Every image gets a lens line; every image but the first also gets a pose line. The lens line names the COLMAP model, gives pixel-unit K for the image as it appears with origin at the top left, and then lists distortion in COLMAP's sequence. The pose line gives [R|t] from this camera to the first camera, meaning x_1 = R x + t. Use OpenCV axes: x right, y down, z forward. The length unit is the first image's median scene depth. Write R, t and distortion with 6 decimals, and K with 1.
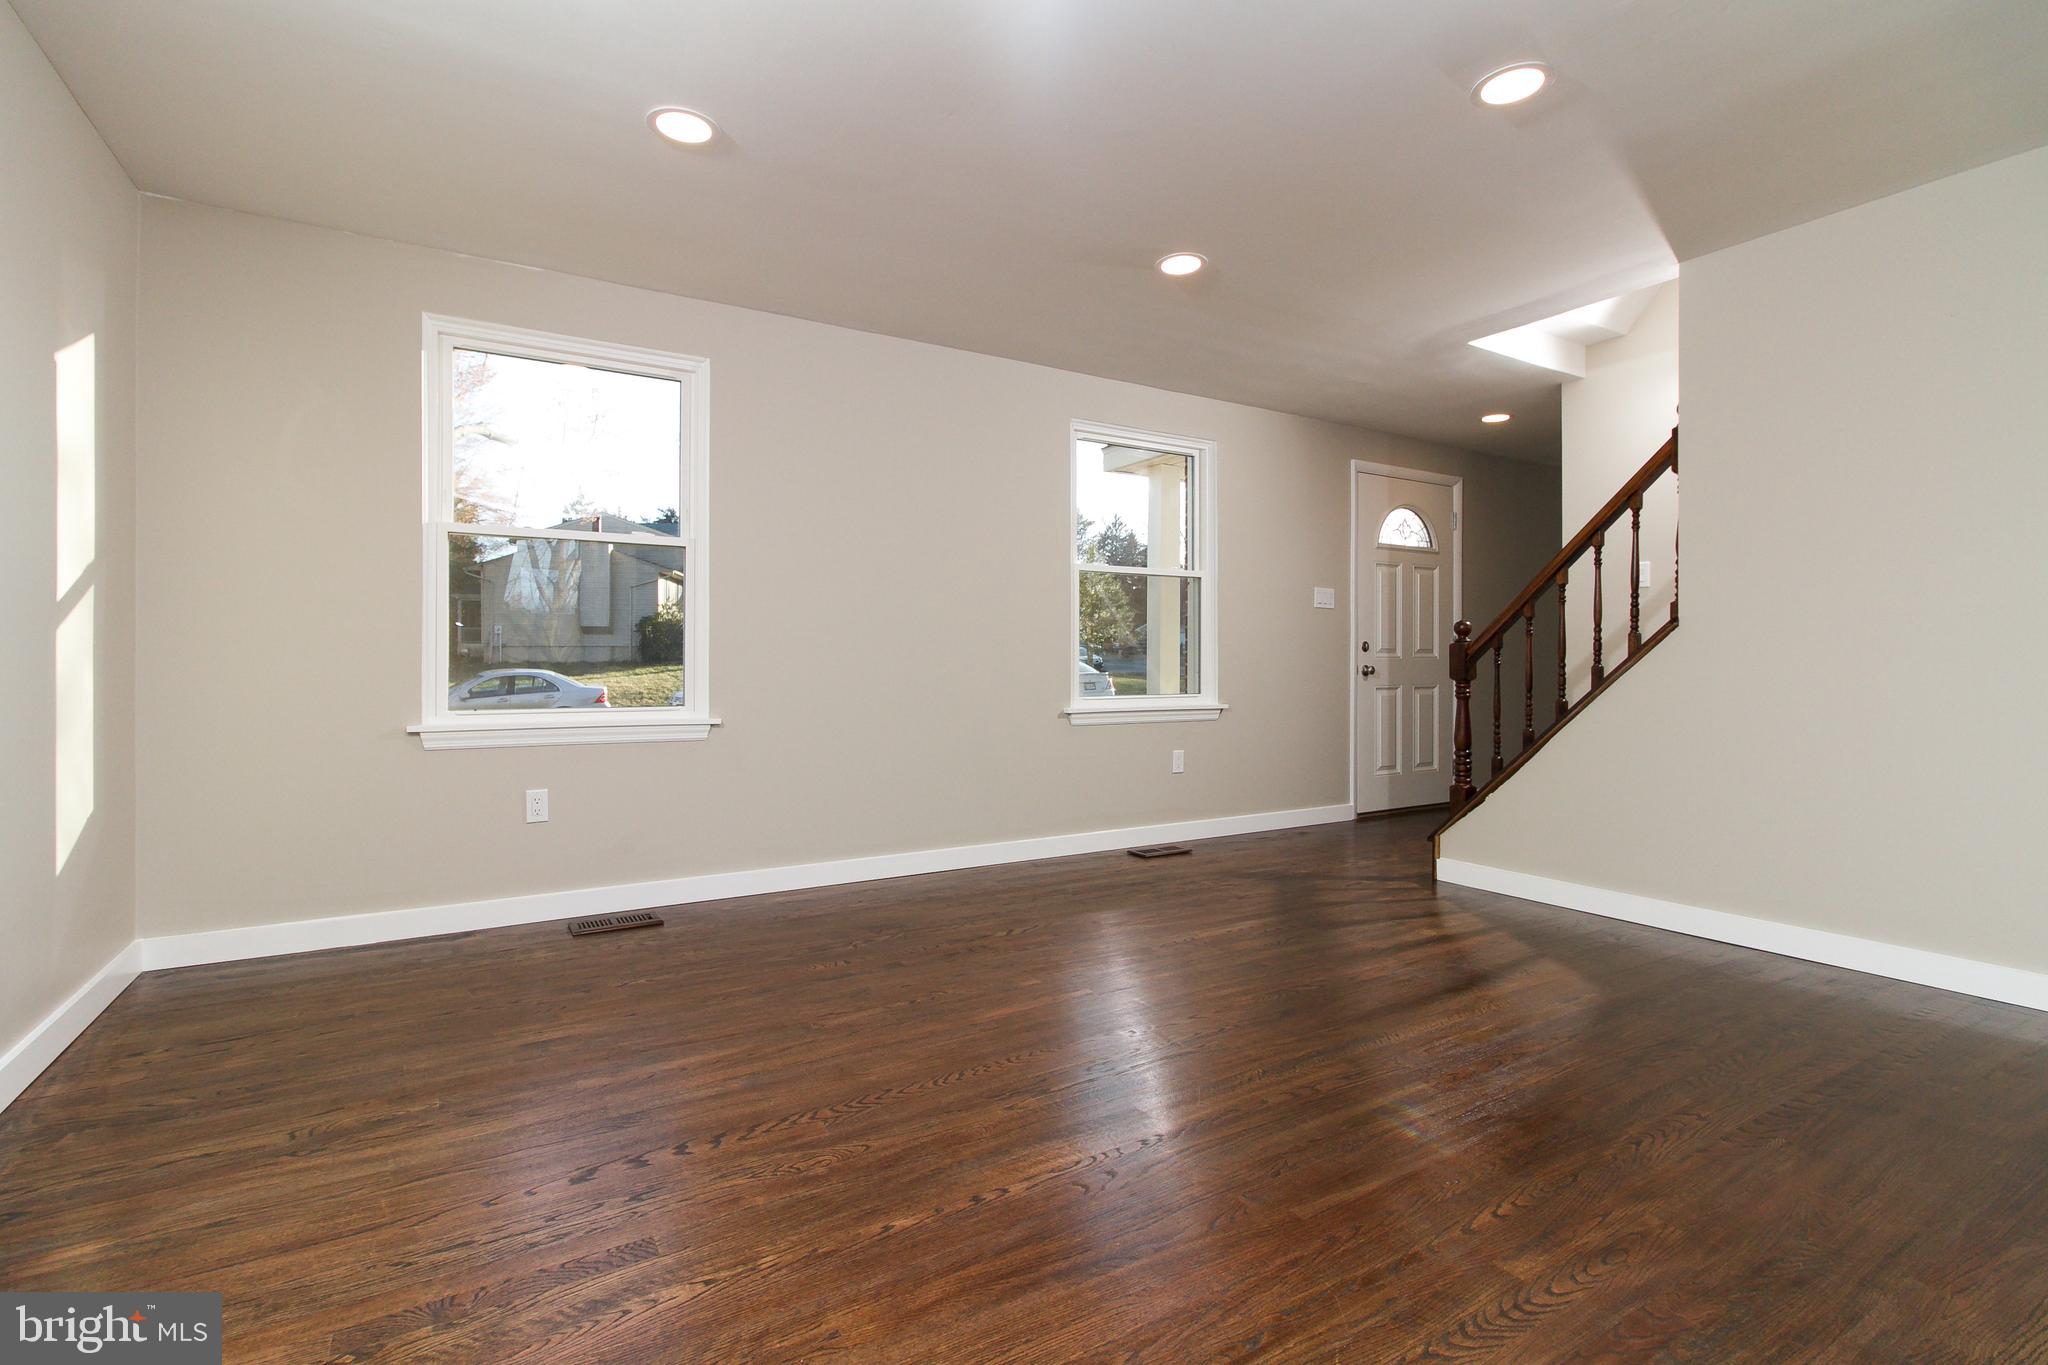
lens RADIAL K [[941.9, 0, 1017.0], [0, 941.9, 661.8], [0, 0, 1]] dist [-0.000272, -0.000468]
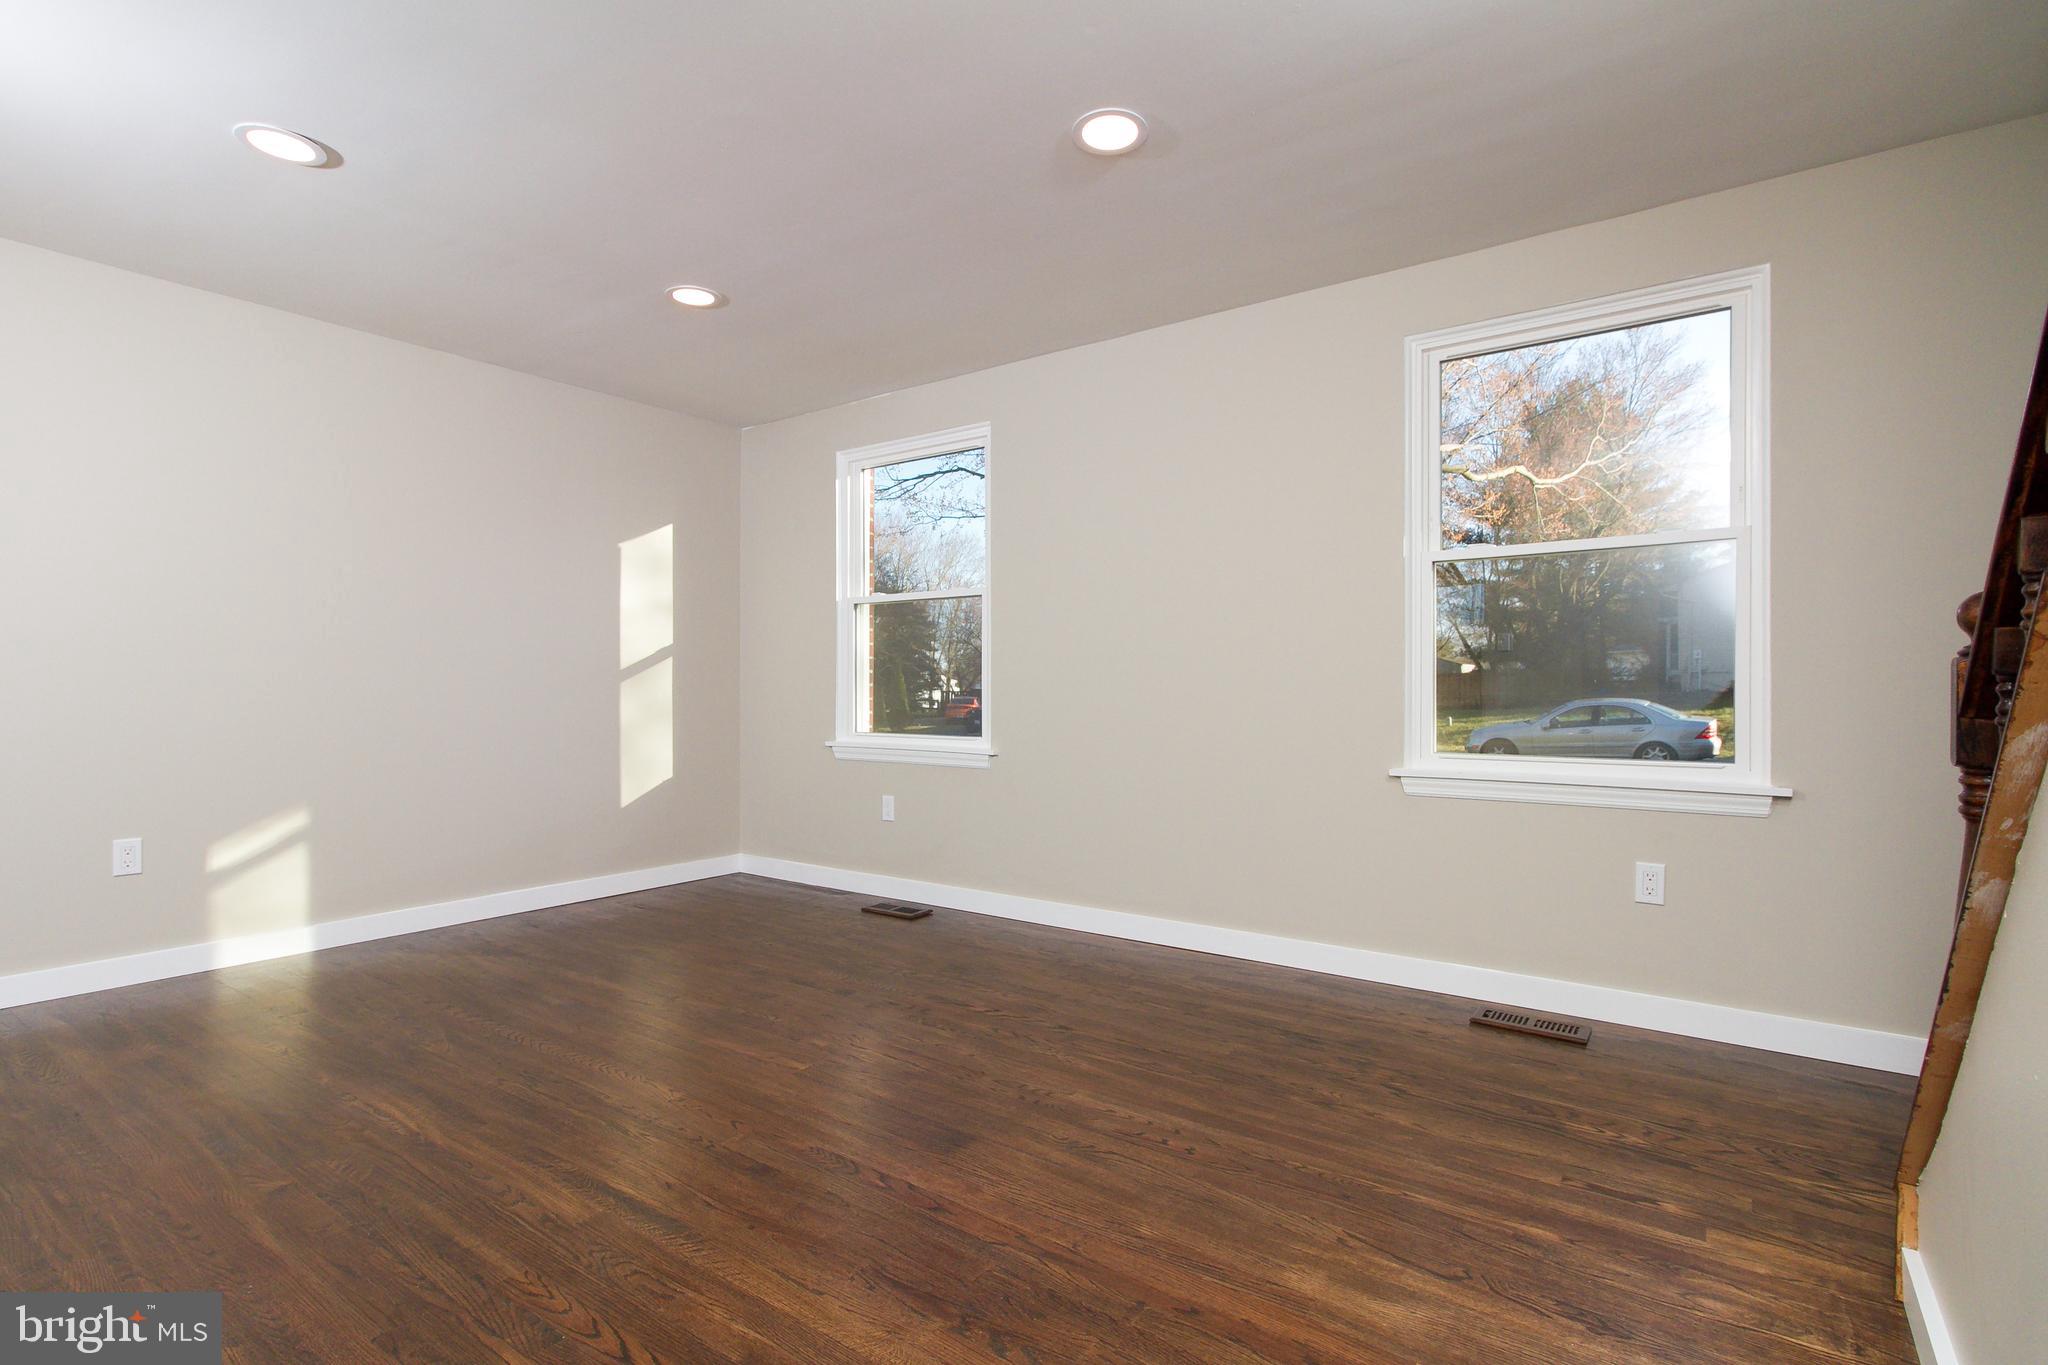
lens RADIAL K [[960.8, 0, 1019.3], [0, 960.8, 707.2], [0, 0, 1]] dist [0.002495, 0.000272]
pose [[0.395389, 0.015126, -0.918389, 0.816318], [0.001919, 0.999849, 0.017293, -0.010260], [0.918512, -0.008600, 0.395300, 0.675239]]
